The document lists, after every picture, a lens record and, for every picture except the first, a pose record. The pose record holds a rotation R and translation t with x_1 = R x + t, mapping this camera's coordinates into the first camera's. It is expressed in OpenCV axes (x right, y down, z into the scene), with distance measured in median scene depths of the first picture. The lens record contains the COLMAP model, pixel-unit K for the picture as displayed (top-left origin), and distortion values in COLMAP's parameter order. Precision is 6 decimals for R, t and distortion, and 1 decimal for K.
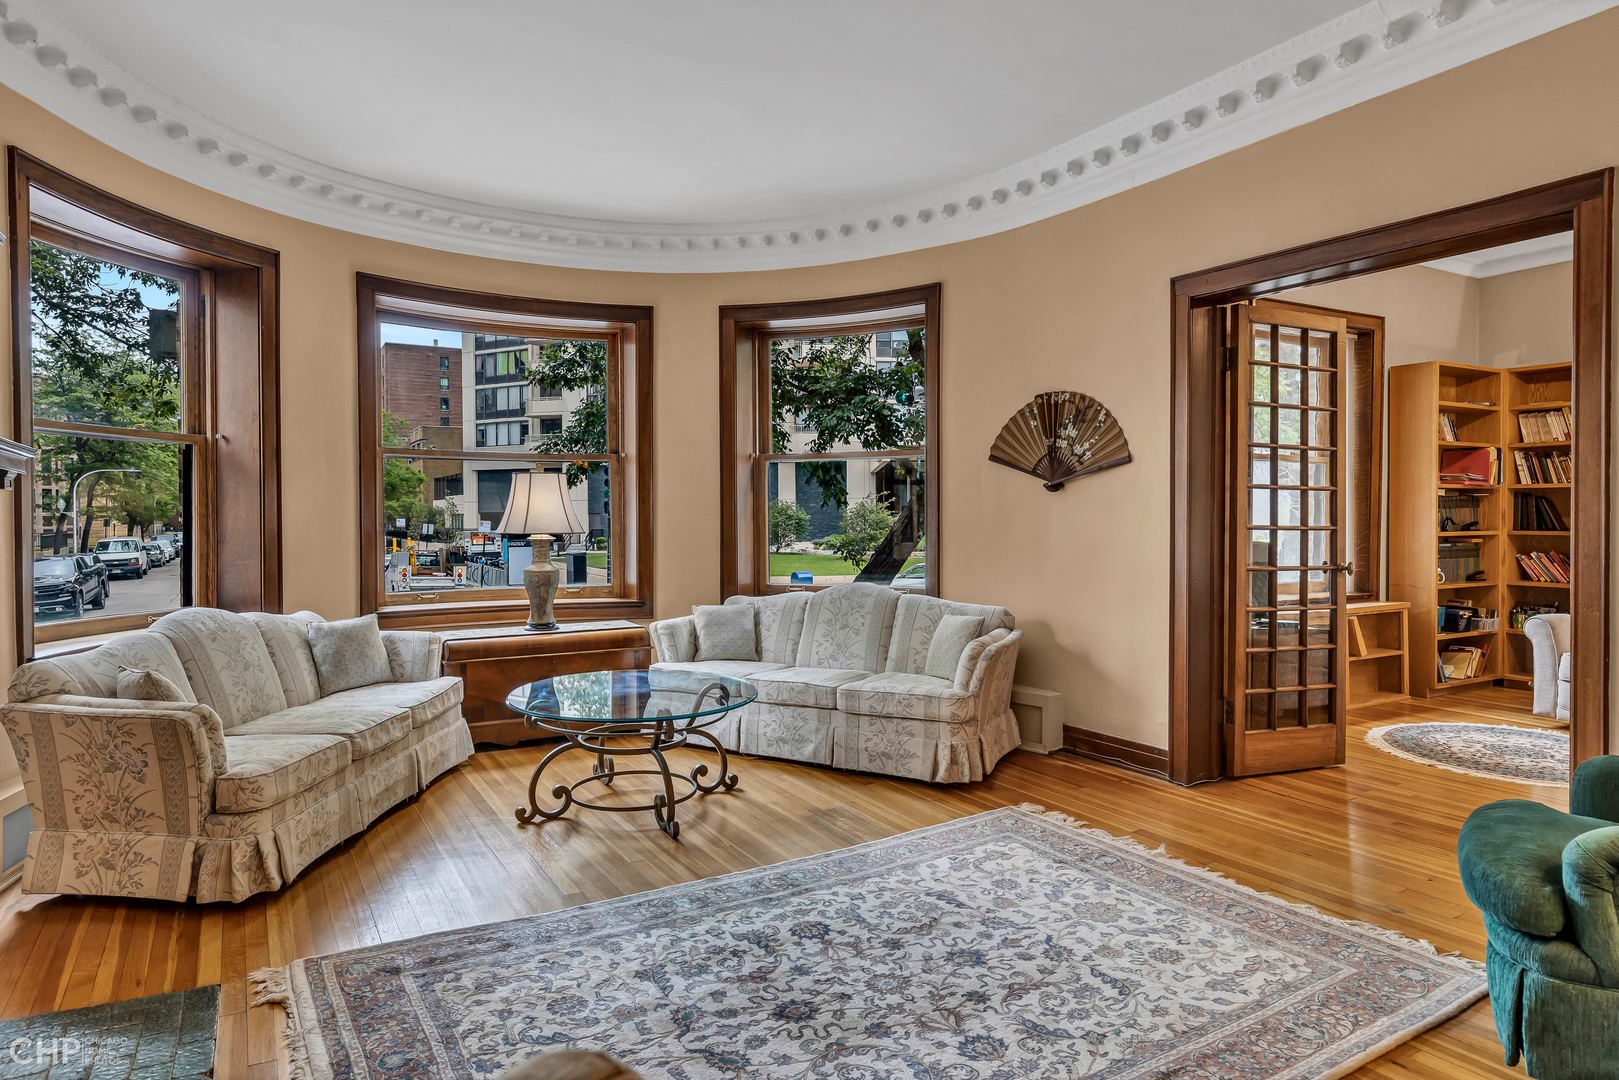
lens RADIAL K [[968.2, 0, 816.0], [0, 968.2, 529.8], [0, 0, 1]] dist [0.000322, 0.000845]
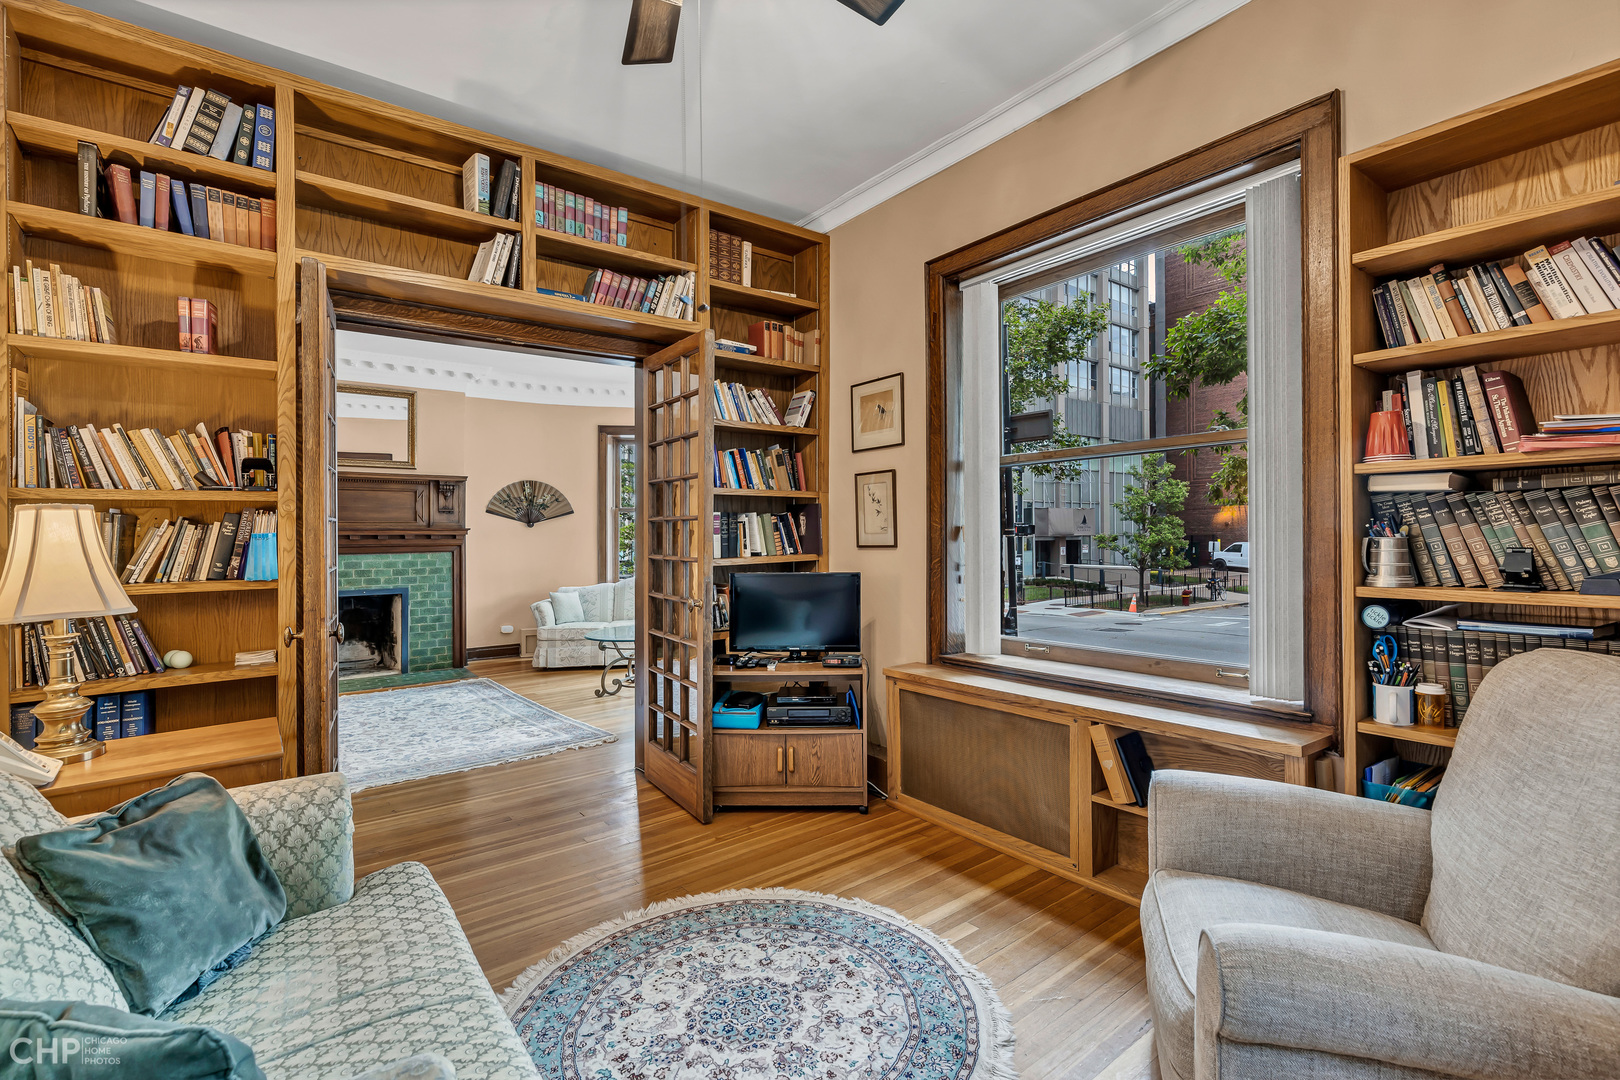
lens RADIAL K [[753.1, 0, 819.0], [0, 753.1, 525.0], [0, 0, 1]] dist [0.009568, -0.001567]
pose [[0.139668, -0.017057, -0.990051, 1.432805], [-0.003637, 0.999836, -0.017739, -0.025671], [0.990192, 0.006078, 0.139583, 1.153144]]
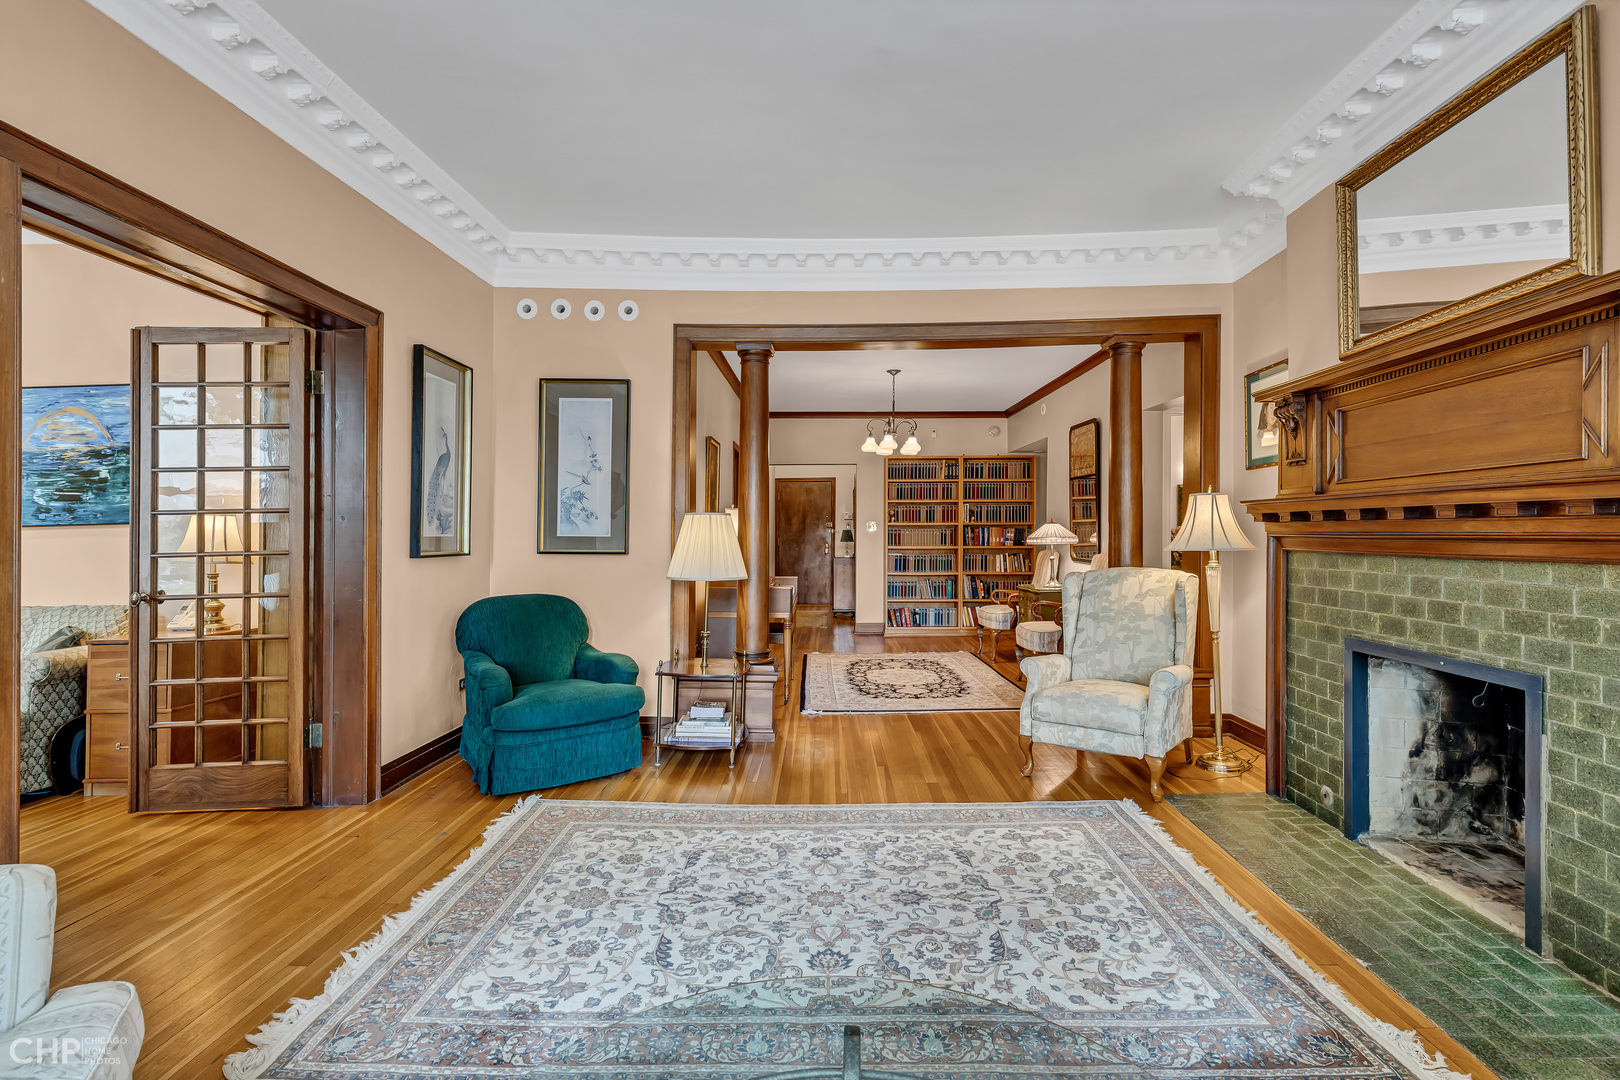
lens RADIAL K [[753.1, 0, 805.8], [0, 753.1, 538.4], [0, 0, 1]] dist [0.009568, -0.001567]
pose [[-0.842826, 0.001567, 0.538184, -0.285840], [0.009045, 0.999896, 0.011254, -0.016057], [-0.538110, 0.014354, -0.842752, 1.188341]]
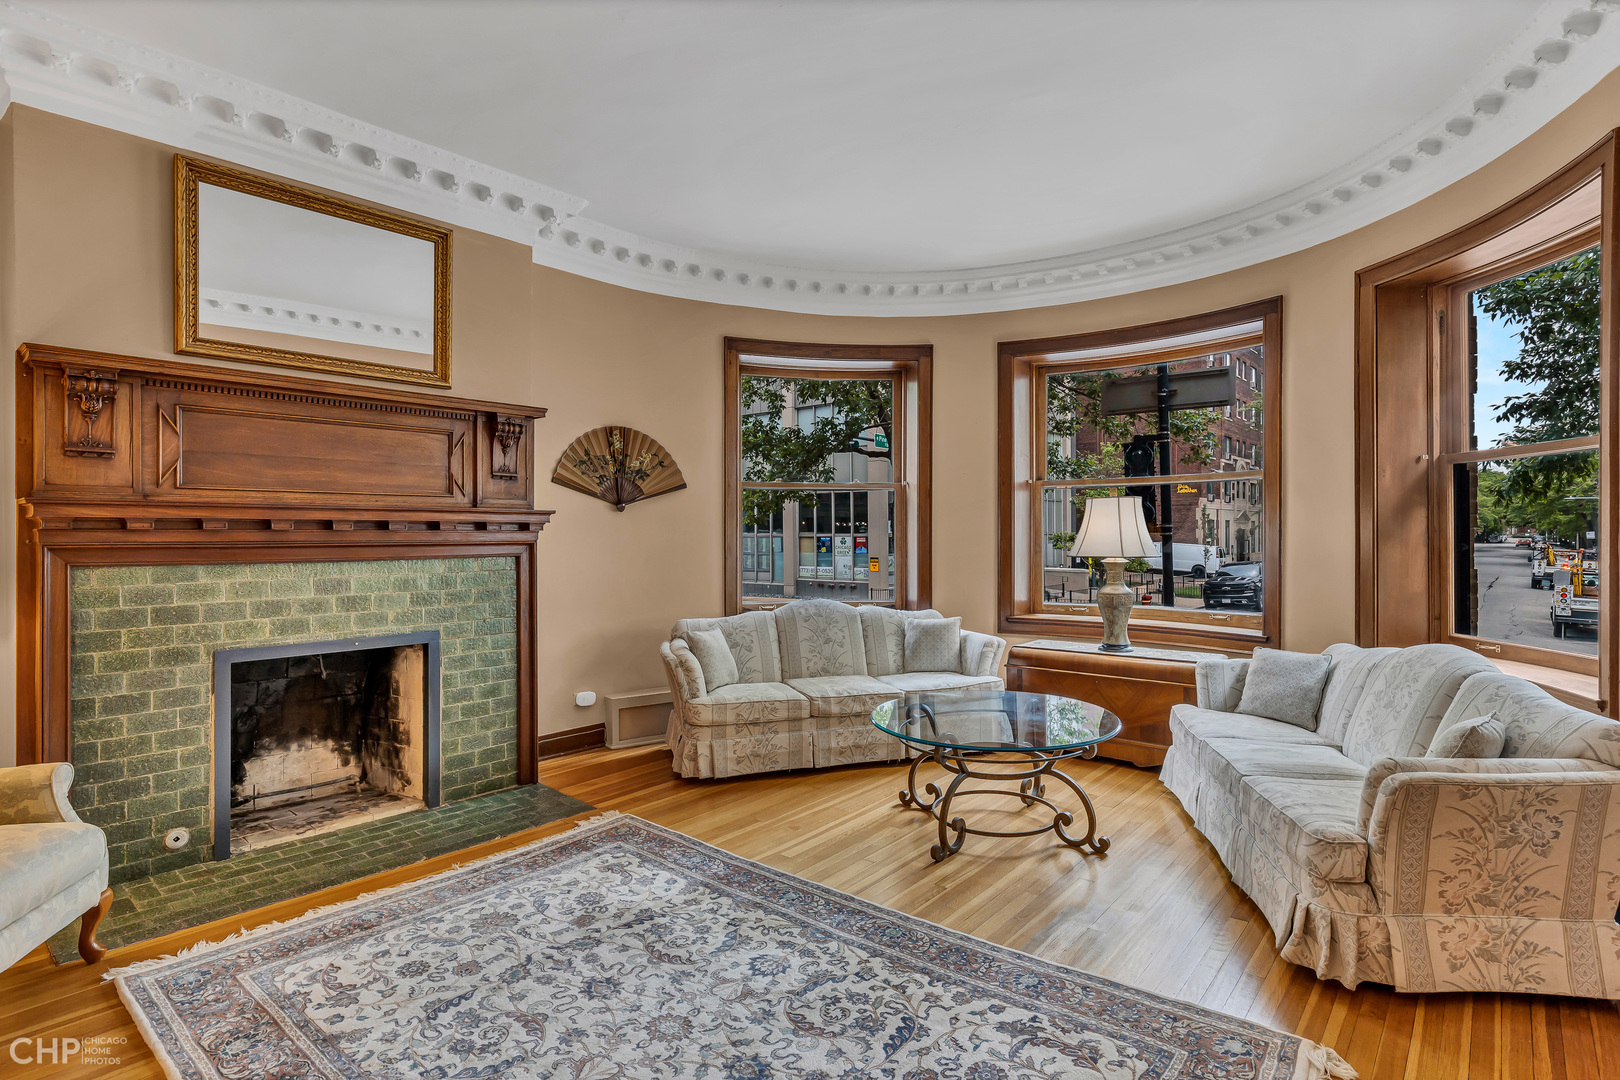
lens RADIAL K [[826.4, 0, 809.7], [0, 826.4, 532.8], [0, 0, 1]] dist [0.003973, -0.002188]
pose [[0.323247, 0.000202, -0.946315, 0.583733], [-0.009817, 0.999947, -0.003140, -0.019973], [0.946264, 0.010305, 0.323232, 0.548389]]
